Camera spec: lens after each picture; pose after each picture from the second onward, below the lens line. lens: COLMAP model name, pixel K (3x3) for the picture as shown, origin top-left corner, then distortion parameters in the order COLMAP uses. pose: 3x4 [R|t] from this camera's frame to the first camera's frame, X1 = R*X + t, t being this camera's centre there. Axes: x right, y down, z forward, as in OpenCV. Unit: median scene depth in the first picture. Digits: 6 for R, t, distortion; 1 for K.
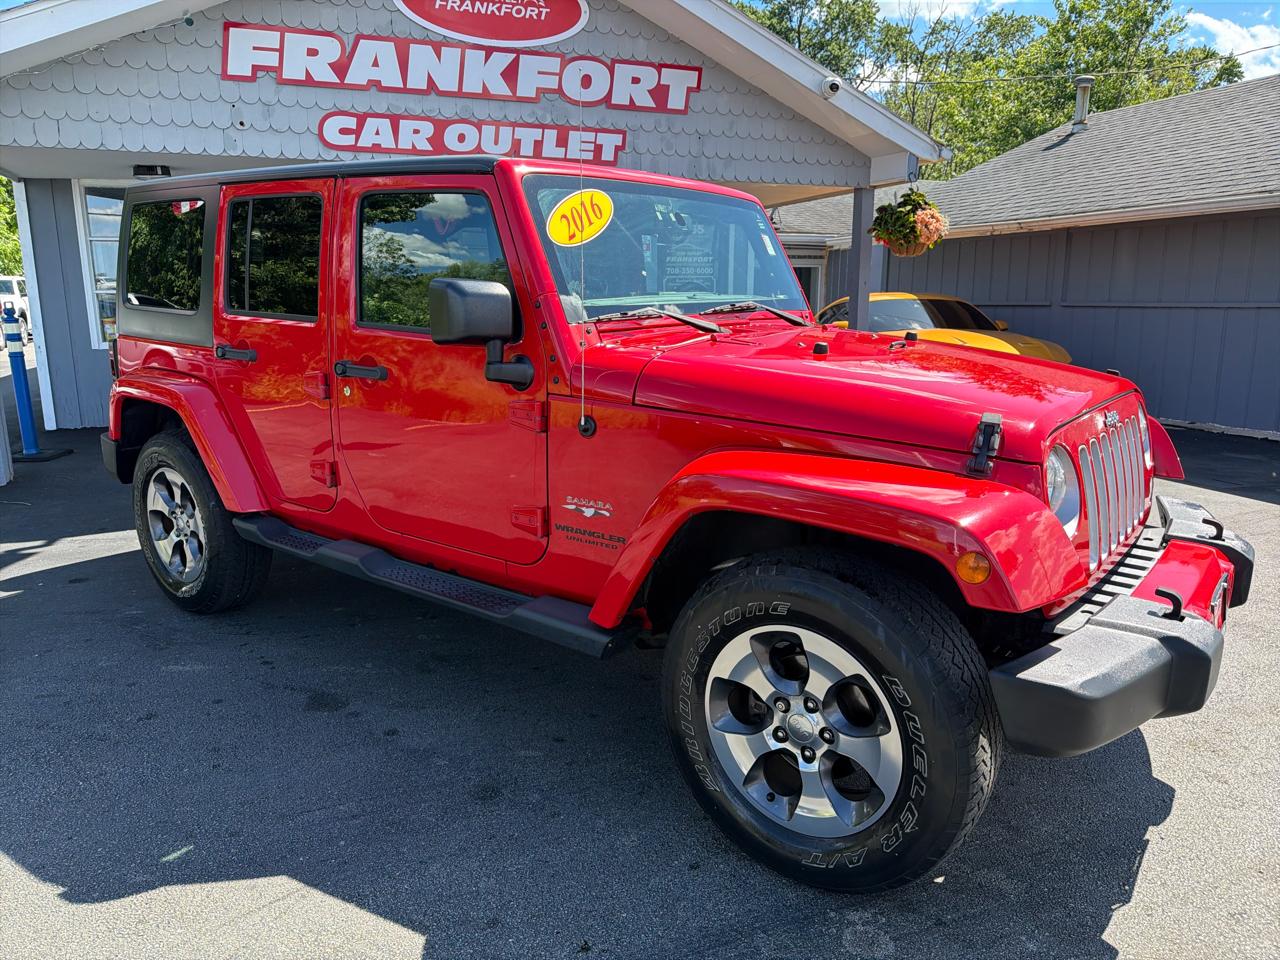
lens RADIAL K [[924.8, 0, 645.9], [0, 924.8, 487.6], [0, 0, 1]] dist [0.012023, -0.026253]
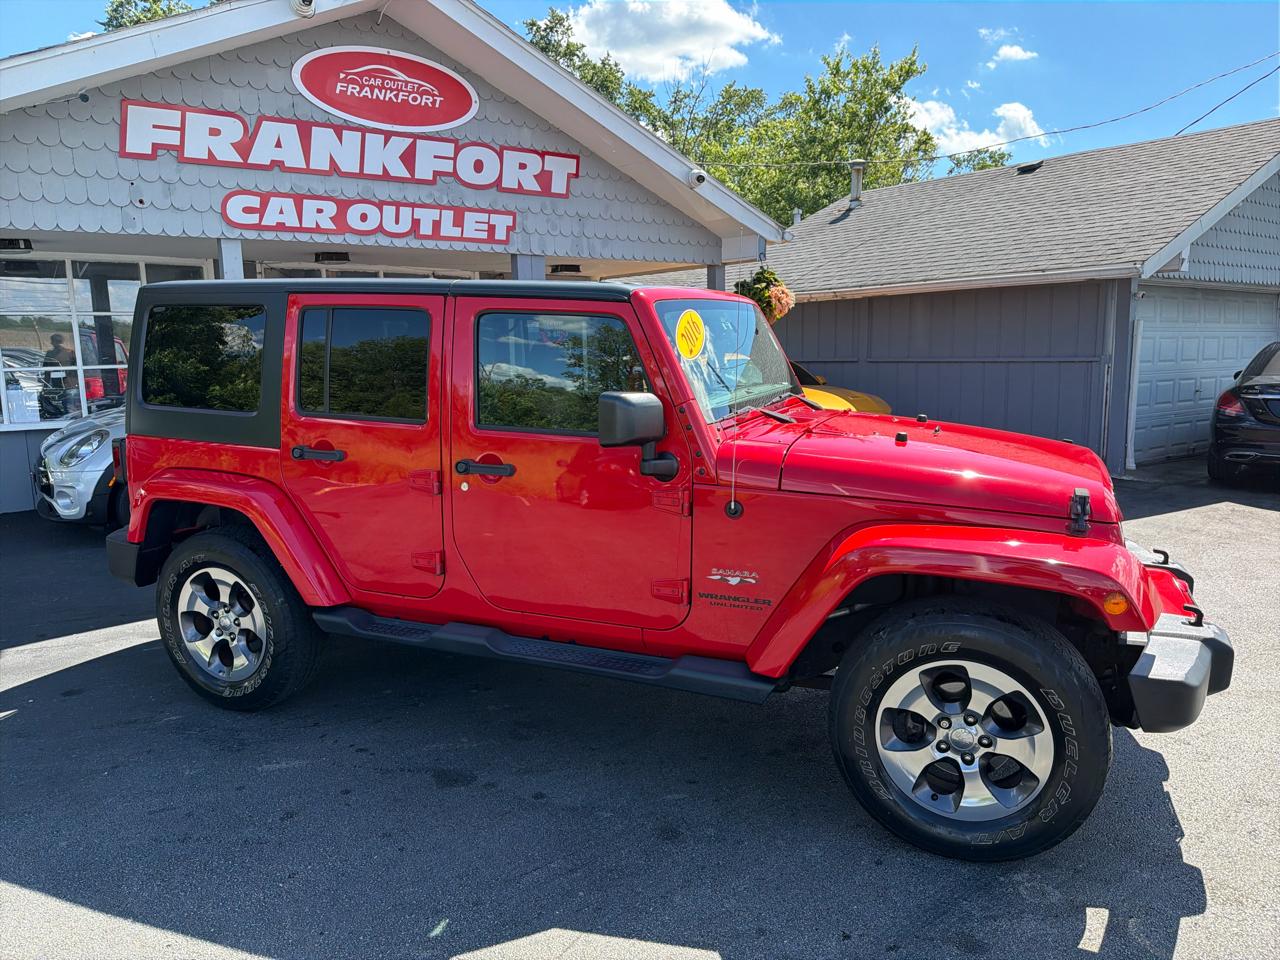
lens RADIAL K [[924.8, 0, 646.7], [0, 924.8, 482.4], [0, 0, 1]] dist [0.012023, -0.026253]
pose [[0.965323, -0.052948, 0.255632, -0.311827], [0.066175, 0.996863, -0.043413, -0.038134], [-0.252532, 0.058824, 0.965799, -0.086555]]
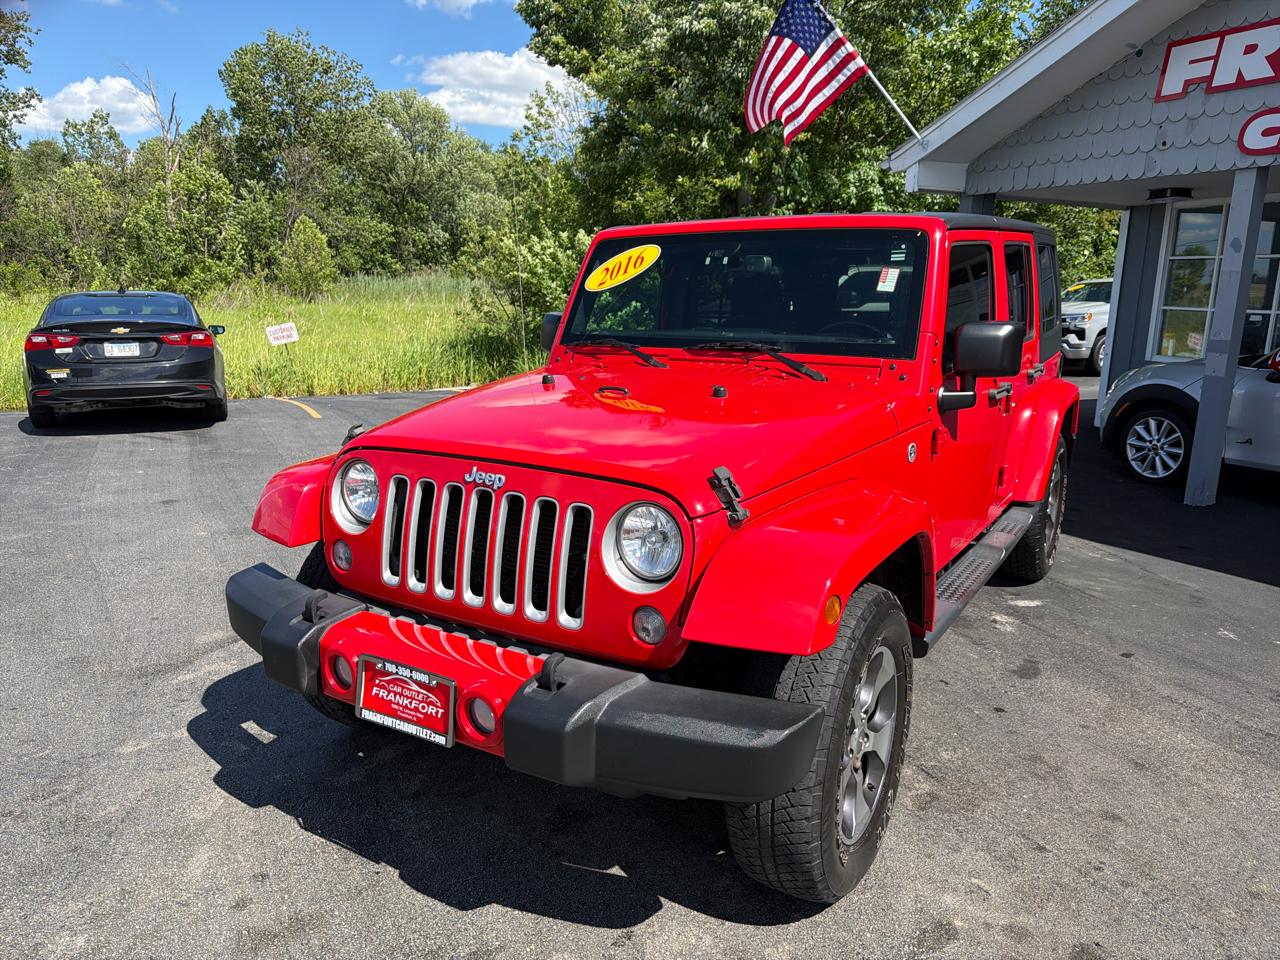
lens RADIAL K [[924.8, 0, 617.5], [0, 924.8, 485.8], [0, 0, 1]] dist [0.012023, -0.026253]
pose [[0.087157, 0.211059, -0.973580, 0.901193], [-0.216688, 0.957916, 0.188265, -0.171152], [0.972342, 0.194555, 0.129223, 0.624799]]
